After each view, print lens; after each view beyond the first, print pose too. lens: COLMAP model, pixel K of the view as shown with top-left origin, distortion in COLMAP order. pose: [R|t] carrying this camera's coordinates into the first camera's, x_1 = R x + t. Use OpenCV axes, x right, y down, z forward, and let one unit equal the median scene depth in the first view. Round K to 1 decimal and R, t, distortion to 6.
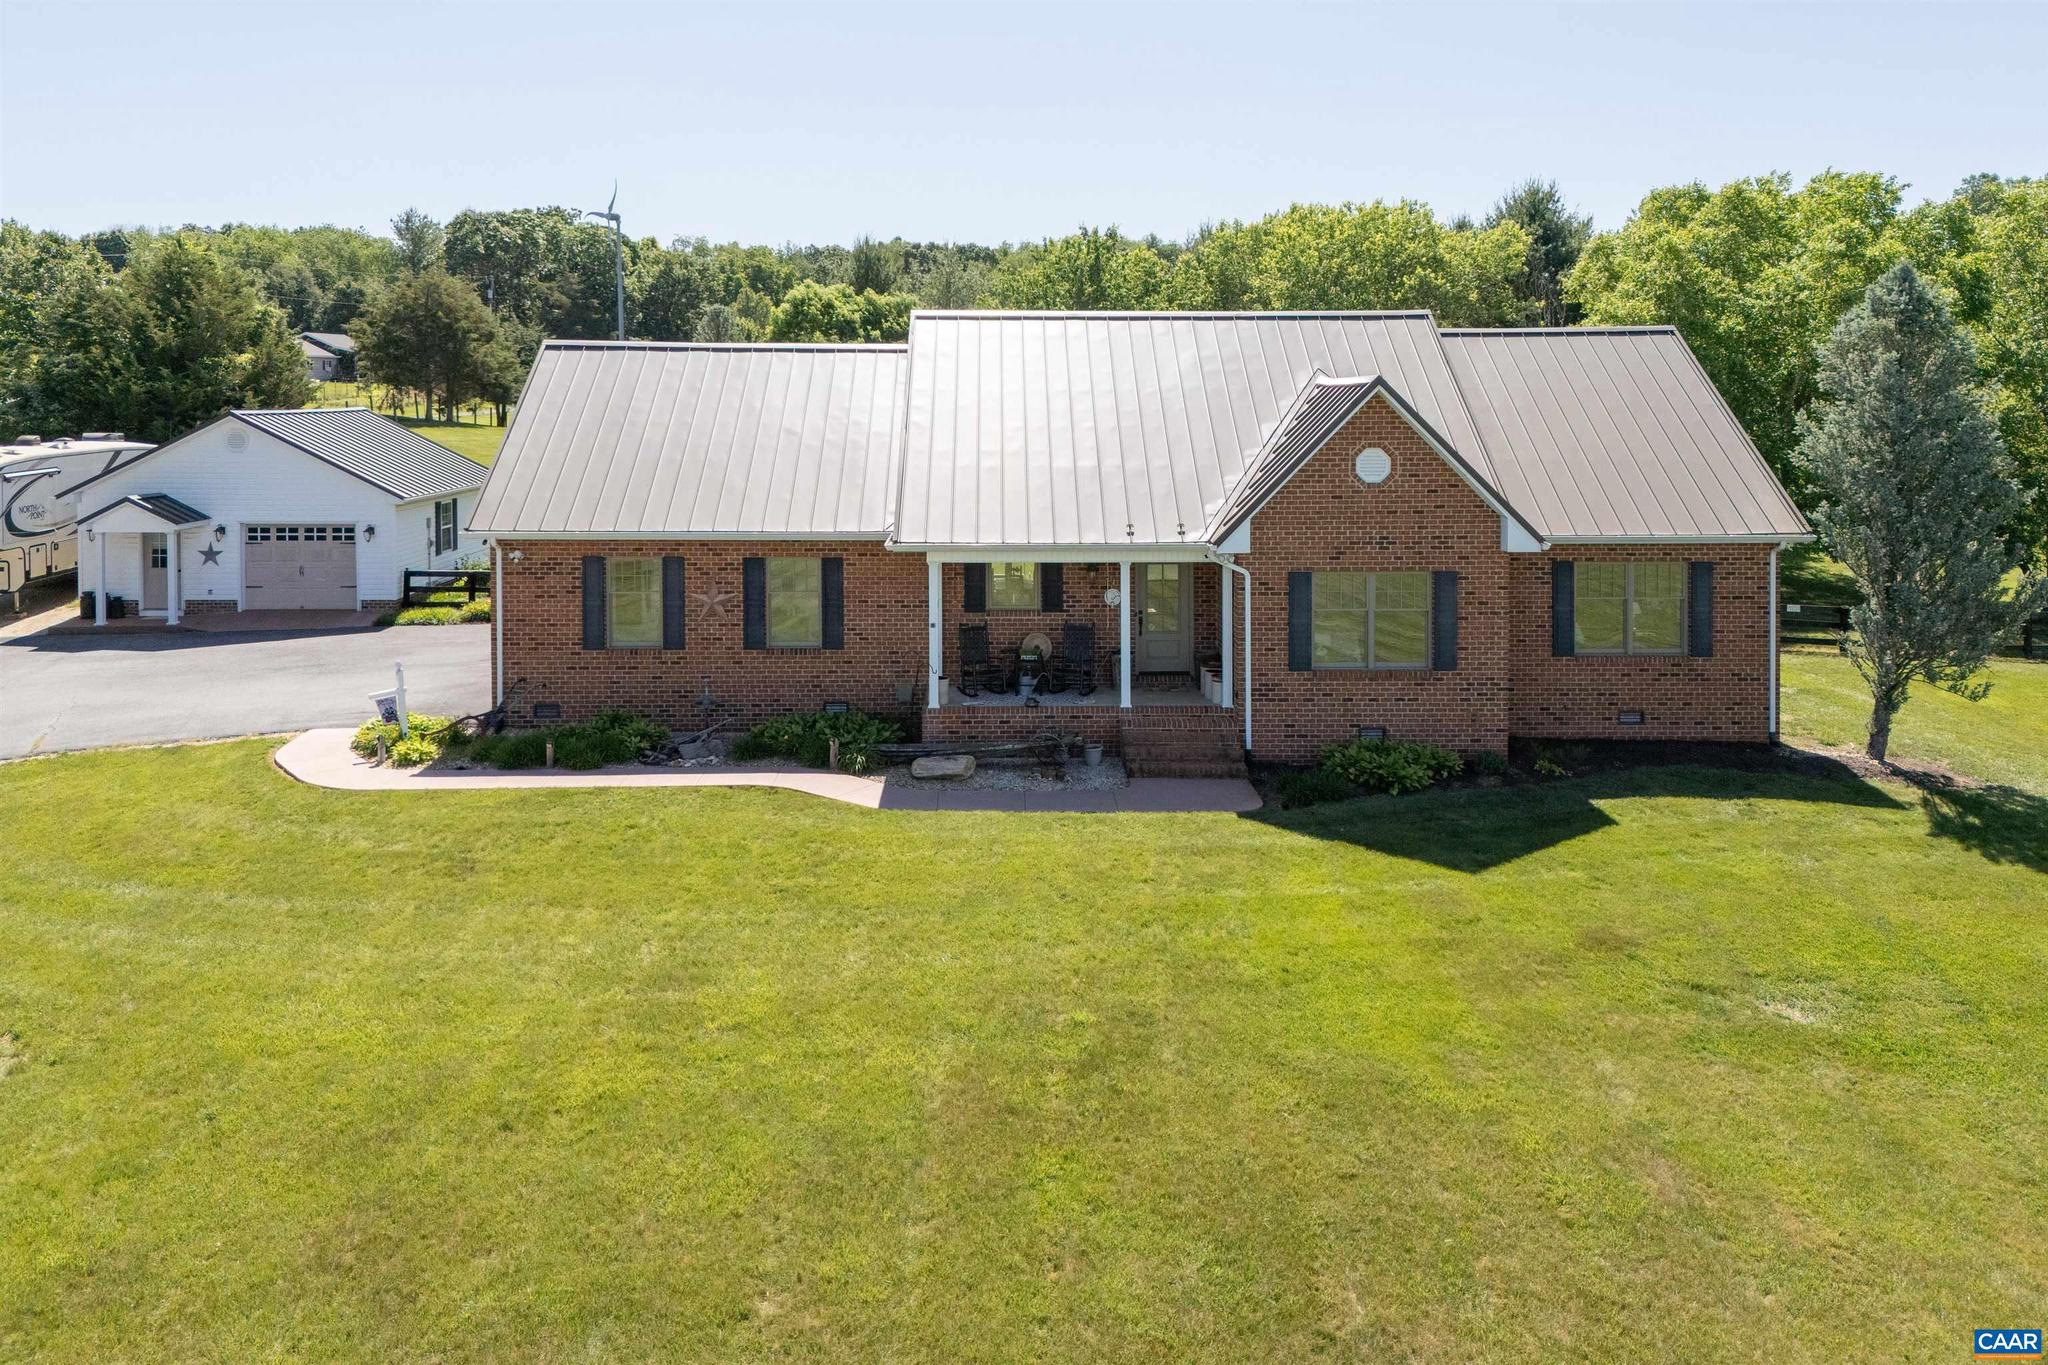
lens RADIAL K [[1379.4, 0, 1024.0], [0, 1379.4, 682.5], [0, 0, 1]] dist [0.055571, -0.040934]
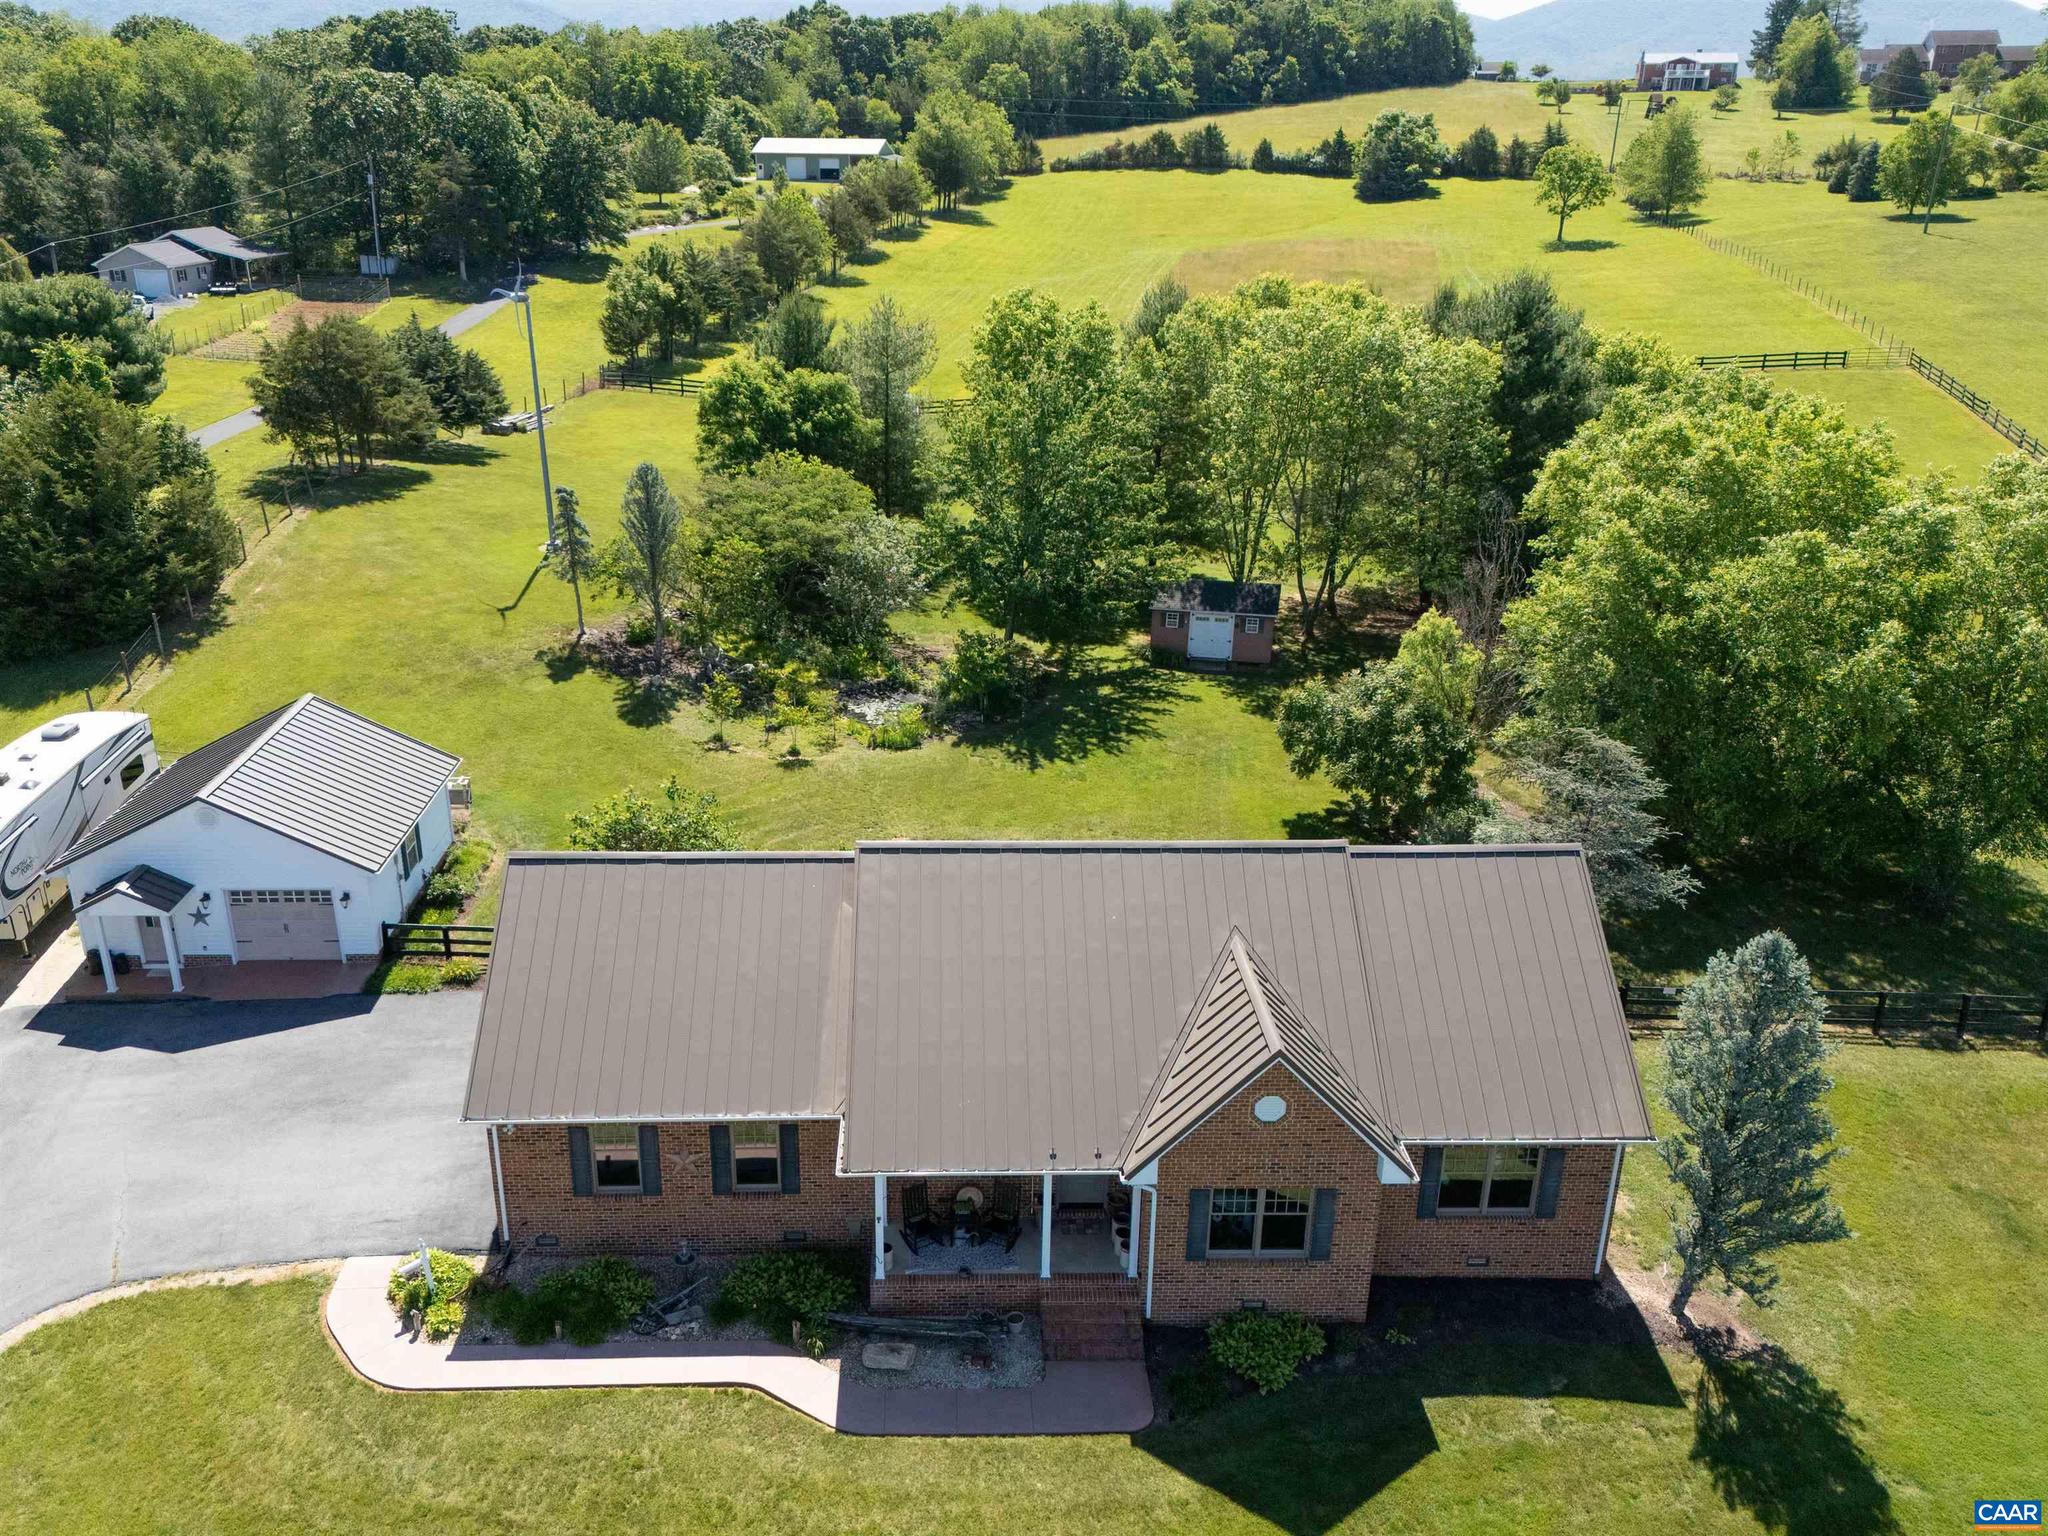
lens RADIAL K [[1456.2, 0, 967.0], [0, 1456.2, 768.2], [0, 0, 1]] dist [0.021275, 0.001874]
pose [[0.999958, 0.009024, 0.001343, 0.002048], [-0.008969, 0.945375, 0.325862, -0.719402], [0.001671, -0.325861, 0.945416, -0.024540]]
